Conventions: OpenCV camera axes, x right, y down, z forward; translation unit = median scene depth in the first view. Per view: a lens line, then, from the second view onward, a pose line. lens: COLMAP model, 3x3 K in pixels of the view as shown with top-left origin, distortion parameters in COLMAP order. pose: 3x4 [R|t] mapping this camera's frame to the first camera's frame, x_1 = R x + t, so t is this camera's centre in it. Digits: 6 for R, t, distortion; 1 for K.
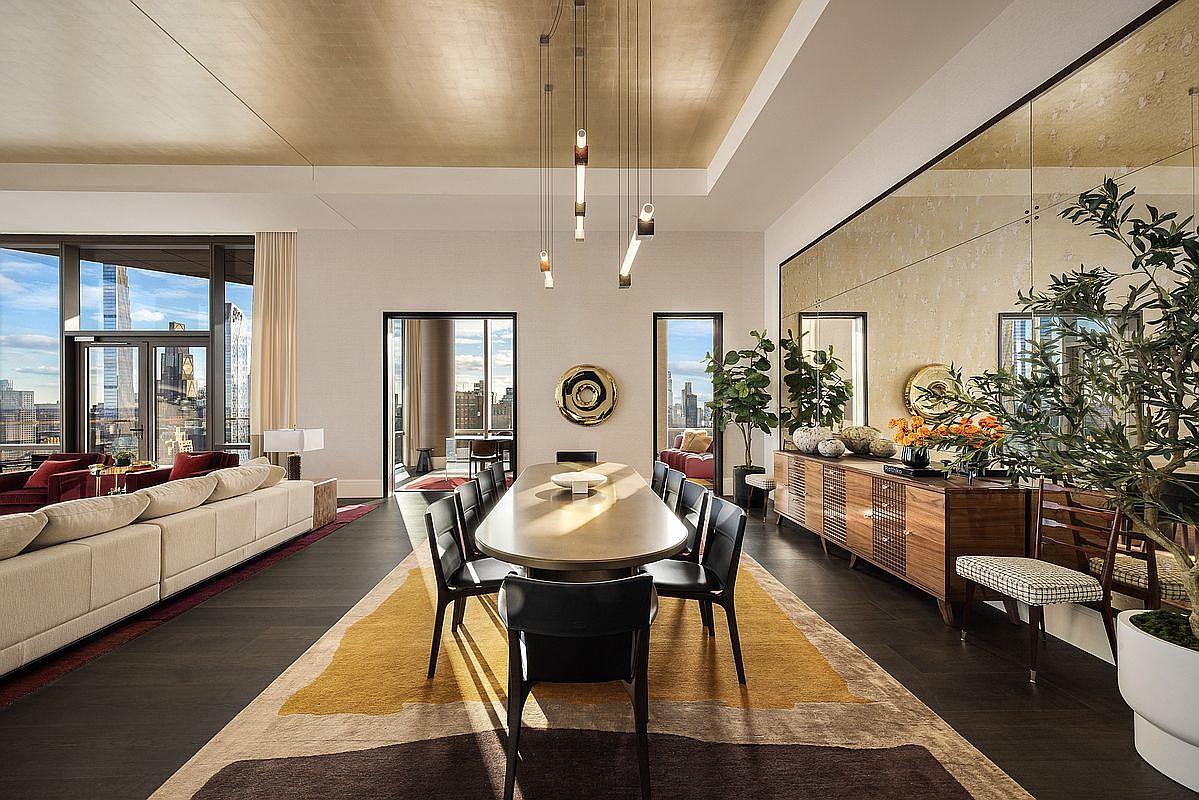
lens RADIAL K [[470.8, 0, 590.1], [0, 470.8, 409.3], [0, 0, 1]] dist [-0.000214, 0.000055]
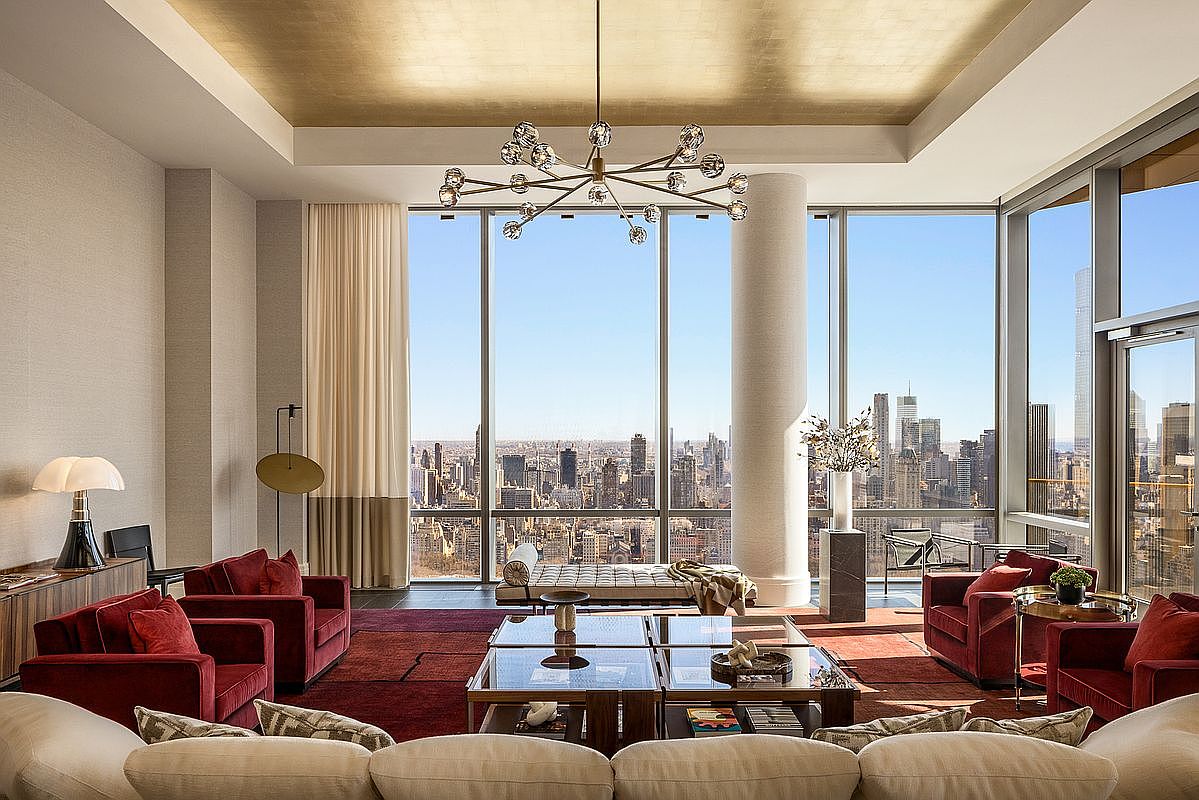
lens RADIAL K [[804.9, 0, 593.5], [0, 804.9, 435.5], [0, 0, 1]] dist [-0.010250, 0.008311]
pose [[-0.027457, 0.002935, -0.999619, -0.149966], [-0.007291, 0.999968, 0.003136, -0.033226], [0.999596, 0.007375, -0.027435, 0.436305]]
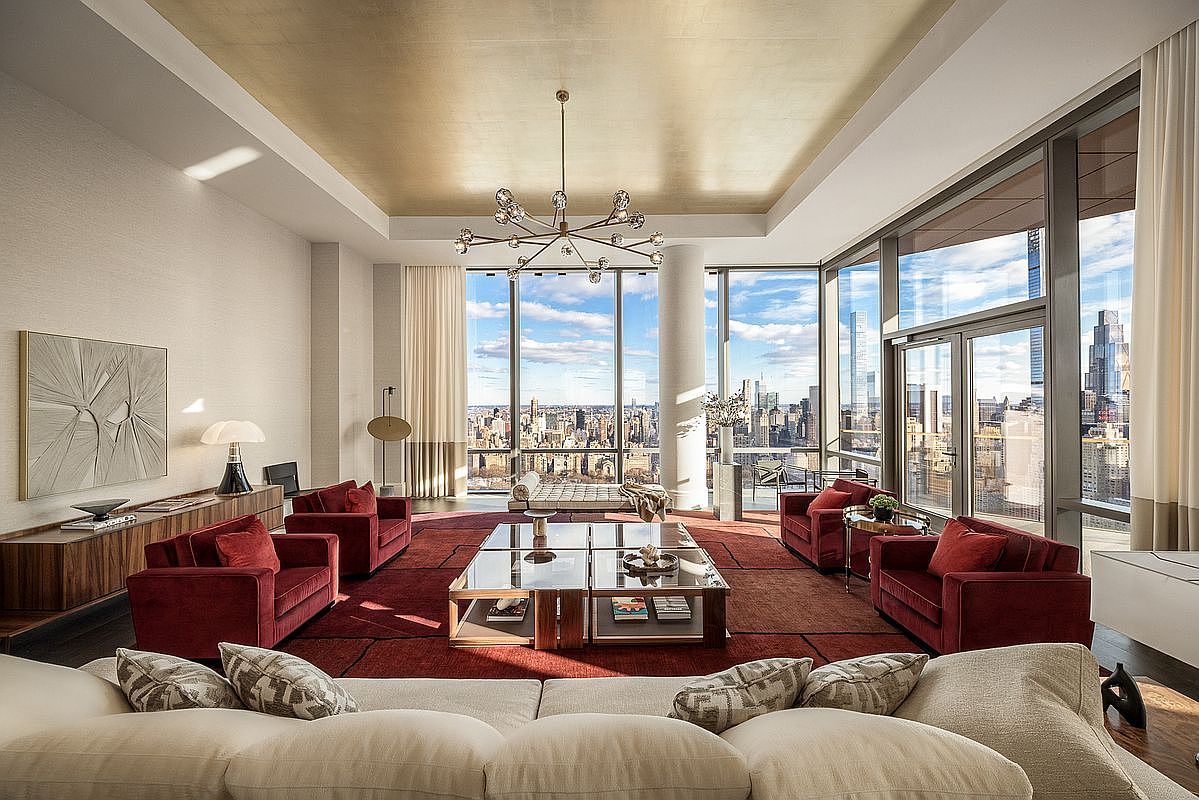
lens RADIAL K [[430.0, 0, 592.7], [0, 430.0, 398.2], [0, 0, 1]] dist [-0.003130, -0.000807]
pose [[-0.029203, -0.006379, -0.999553, -0.281898], [-0.003312, 0.999975, -0.006285, -0.038102], [0.999568, 0.003127, -0.029224, 0.472407]]
